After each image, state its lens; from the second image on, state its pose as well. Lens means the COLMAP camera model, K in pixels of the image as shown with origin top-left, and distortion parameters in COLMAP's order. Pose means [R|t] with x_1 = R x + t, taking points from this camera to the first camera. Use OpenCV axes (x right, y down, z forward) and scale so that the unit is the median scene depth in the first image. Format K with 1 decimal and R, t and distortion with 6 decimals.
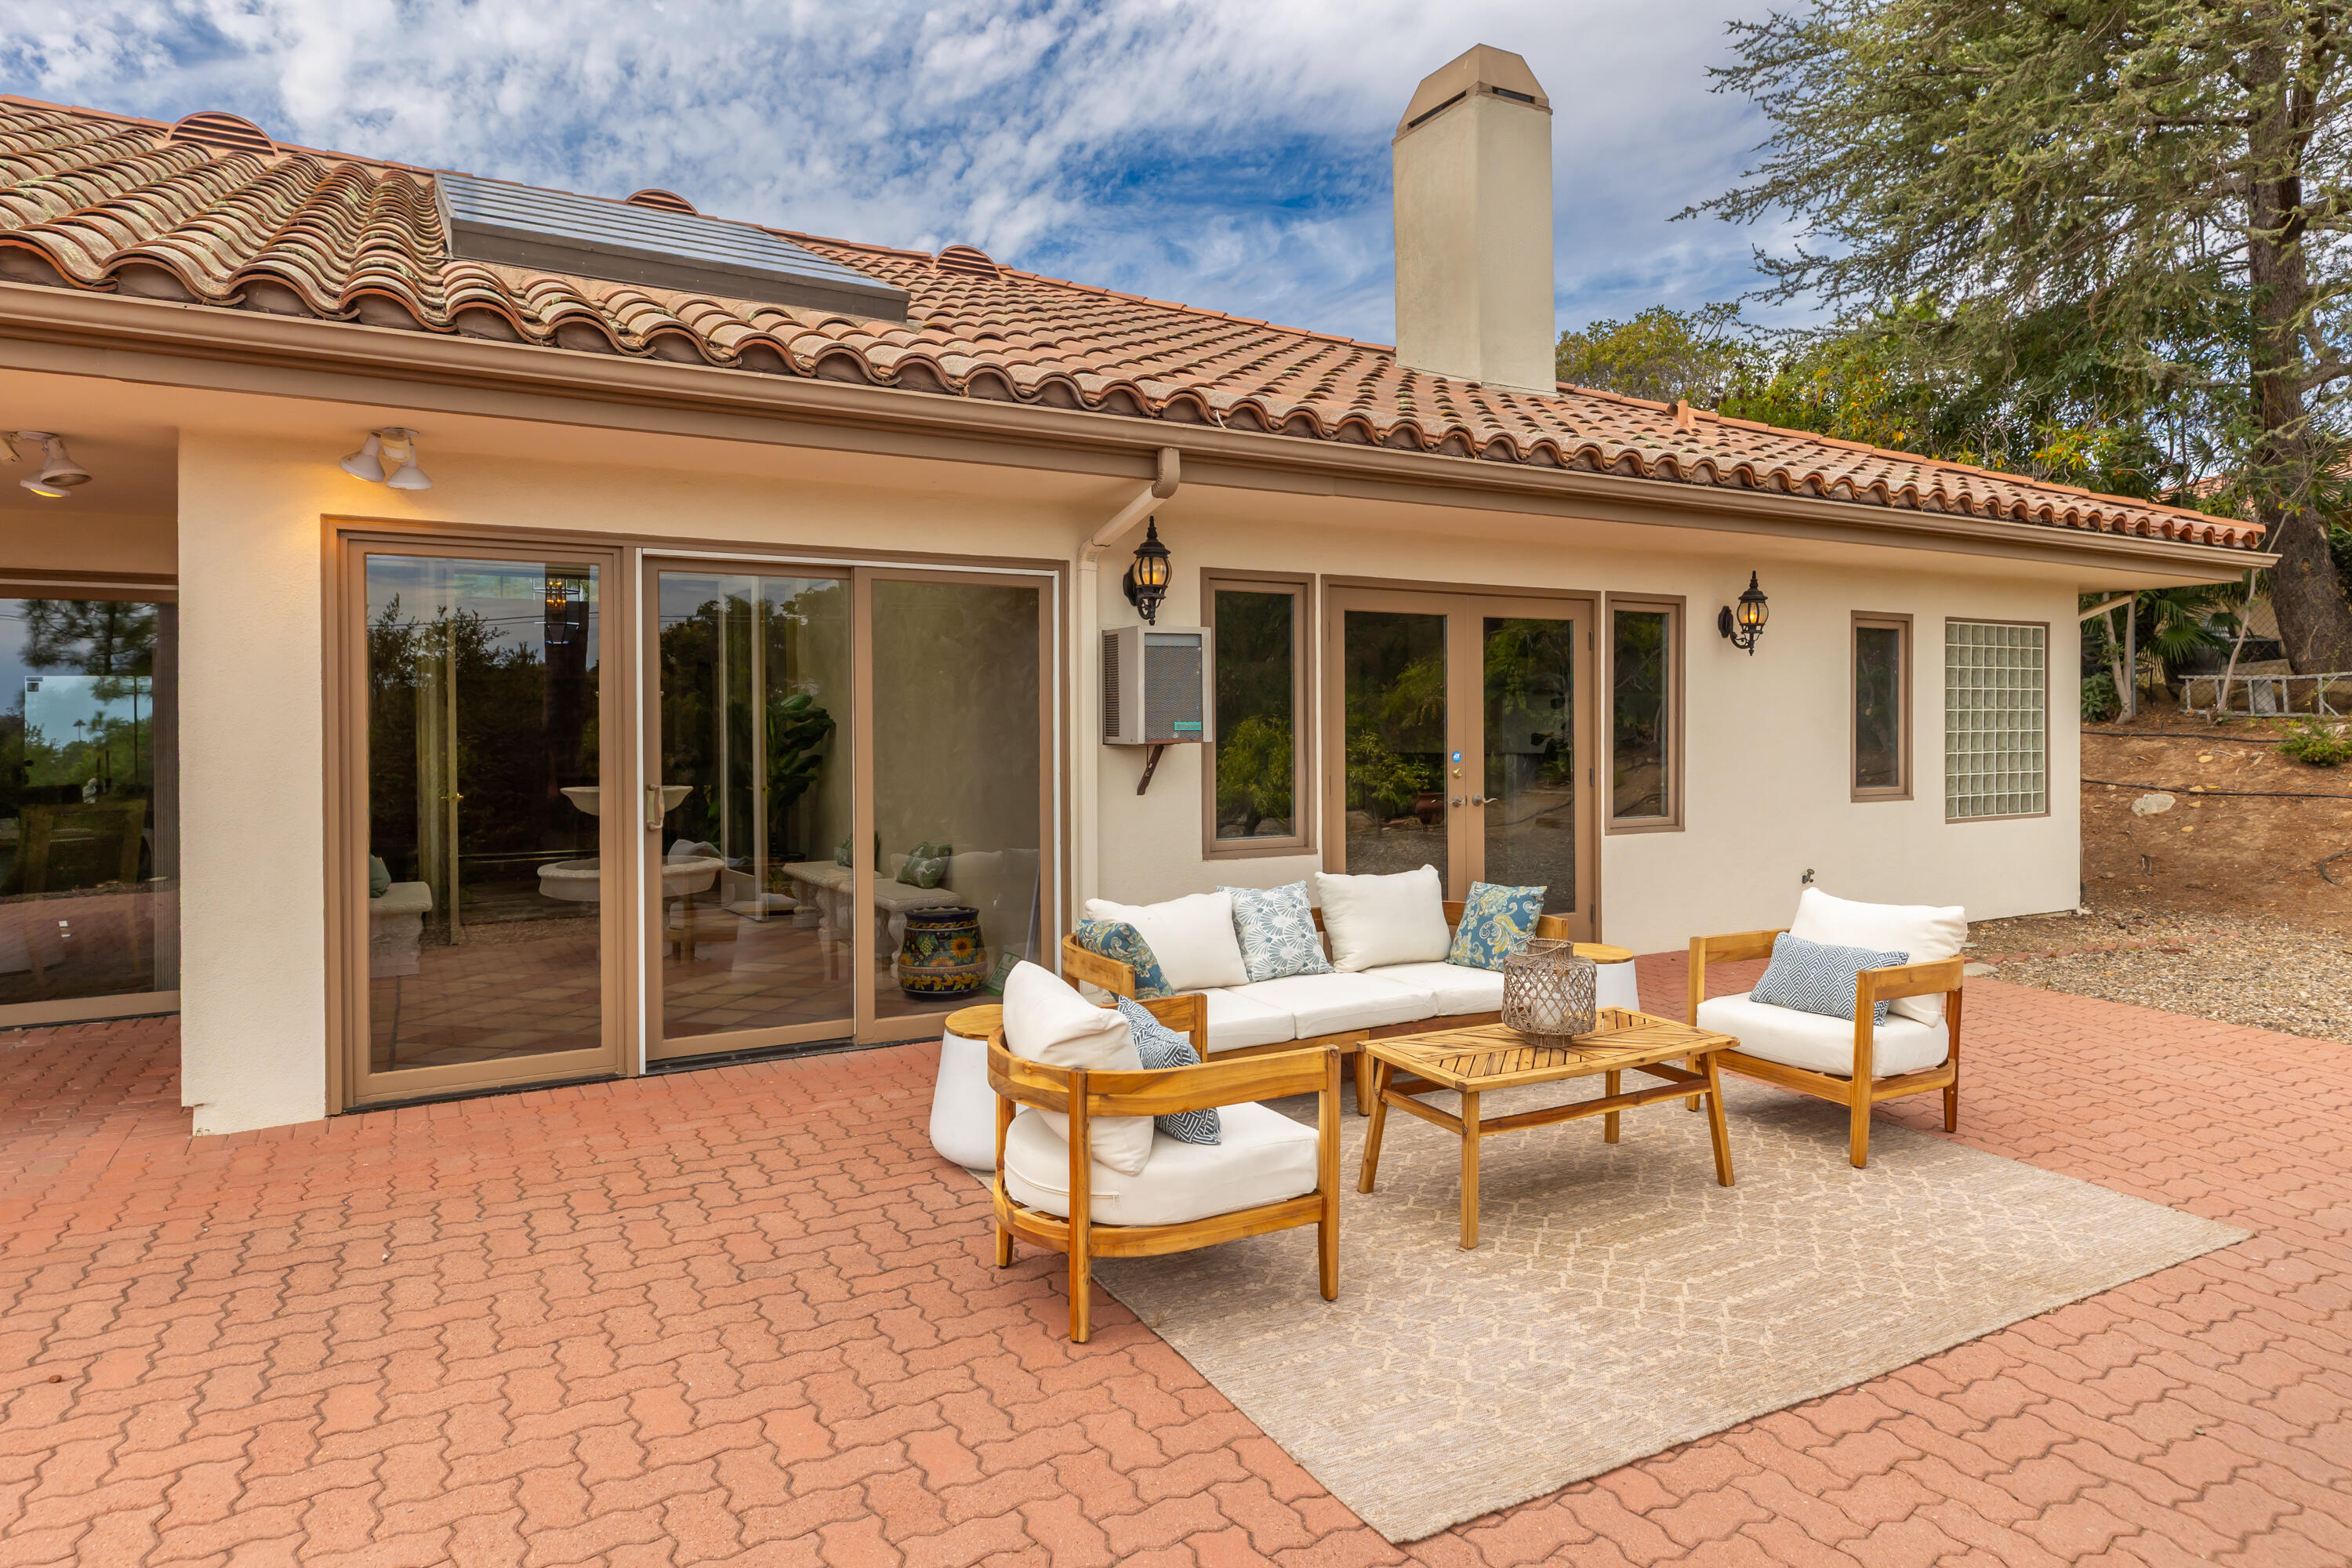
lens RADIAL K [[1359.2, 0, 1175.6], [0, 1359.2, 759.7], [0, 0, 1]] dist [0.008538, 0.000933]
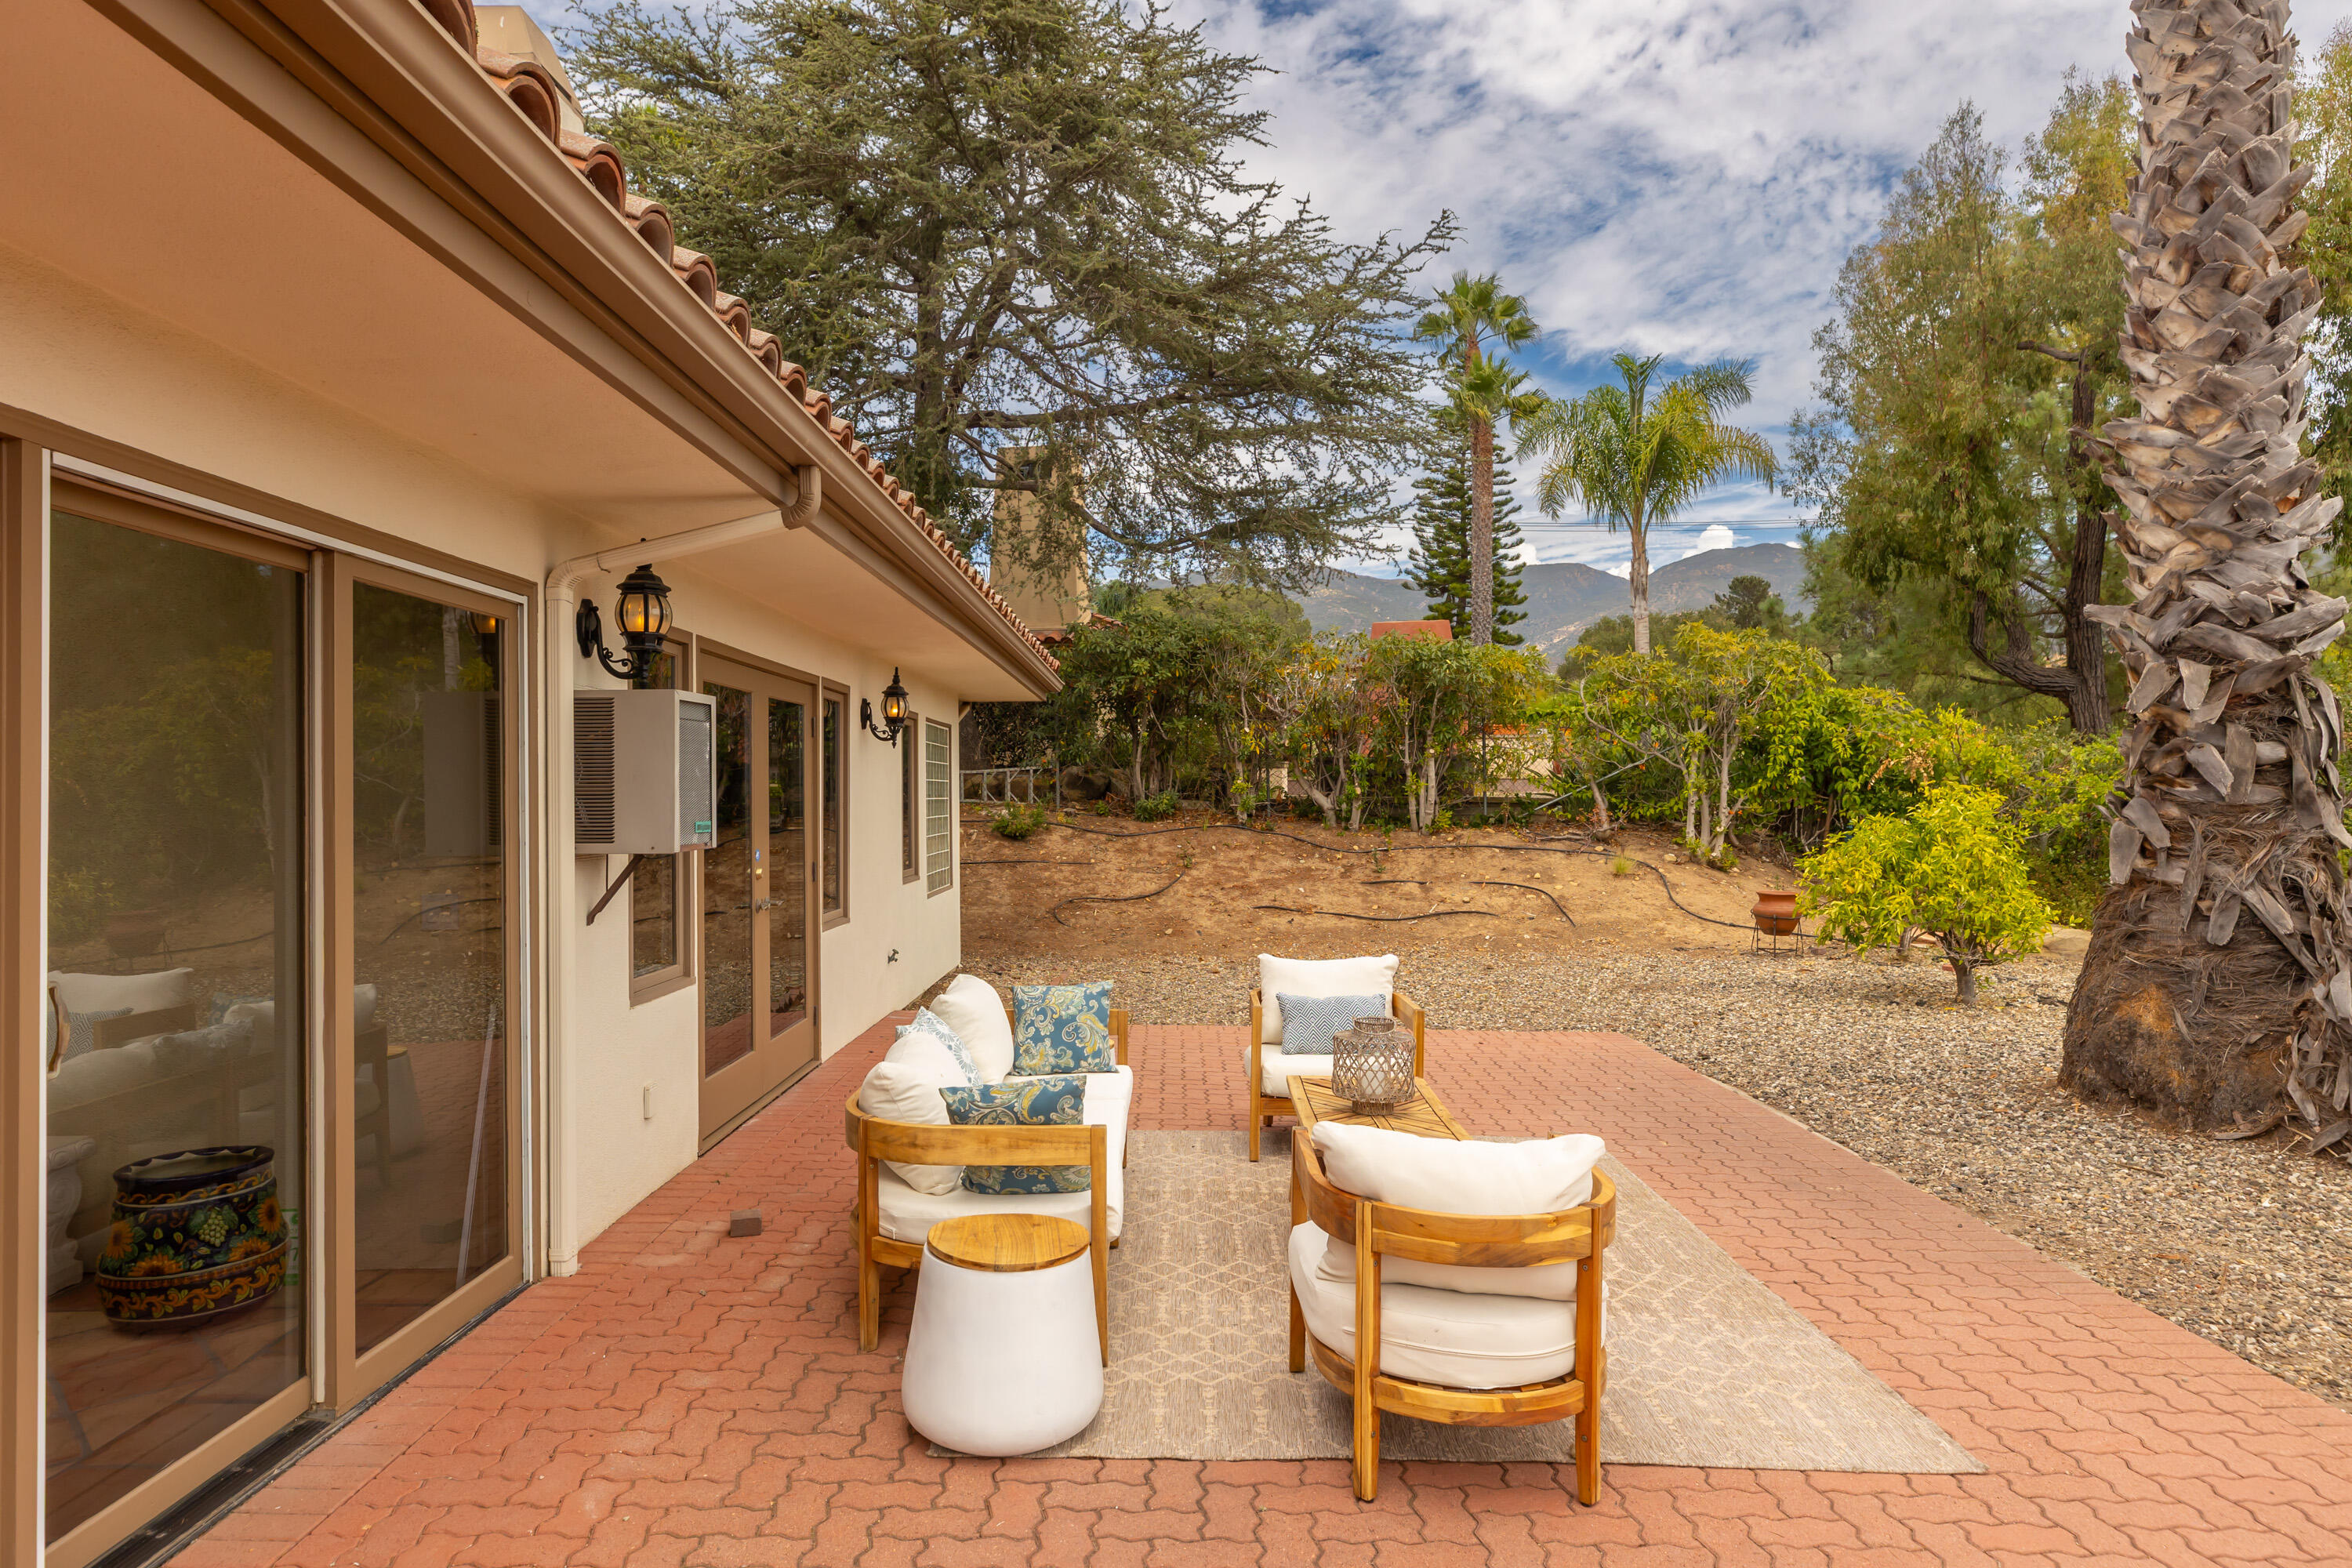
lens RADIAL K [[1381.6, 0, 1183.1], [0, 1381.6, 785.5], [0, 0, 1]] dist [-0.001146, -0.001160]
pose [[0.481633, 0.008530, 0.876331, -0.597503], [0.026099, 0.999370, -0.024071, -0.024637], [-0.875984, 0.034465, 0.481107, 0.451616]]
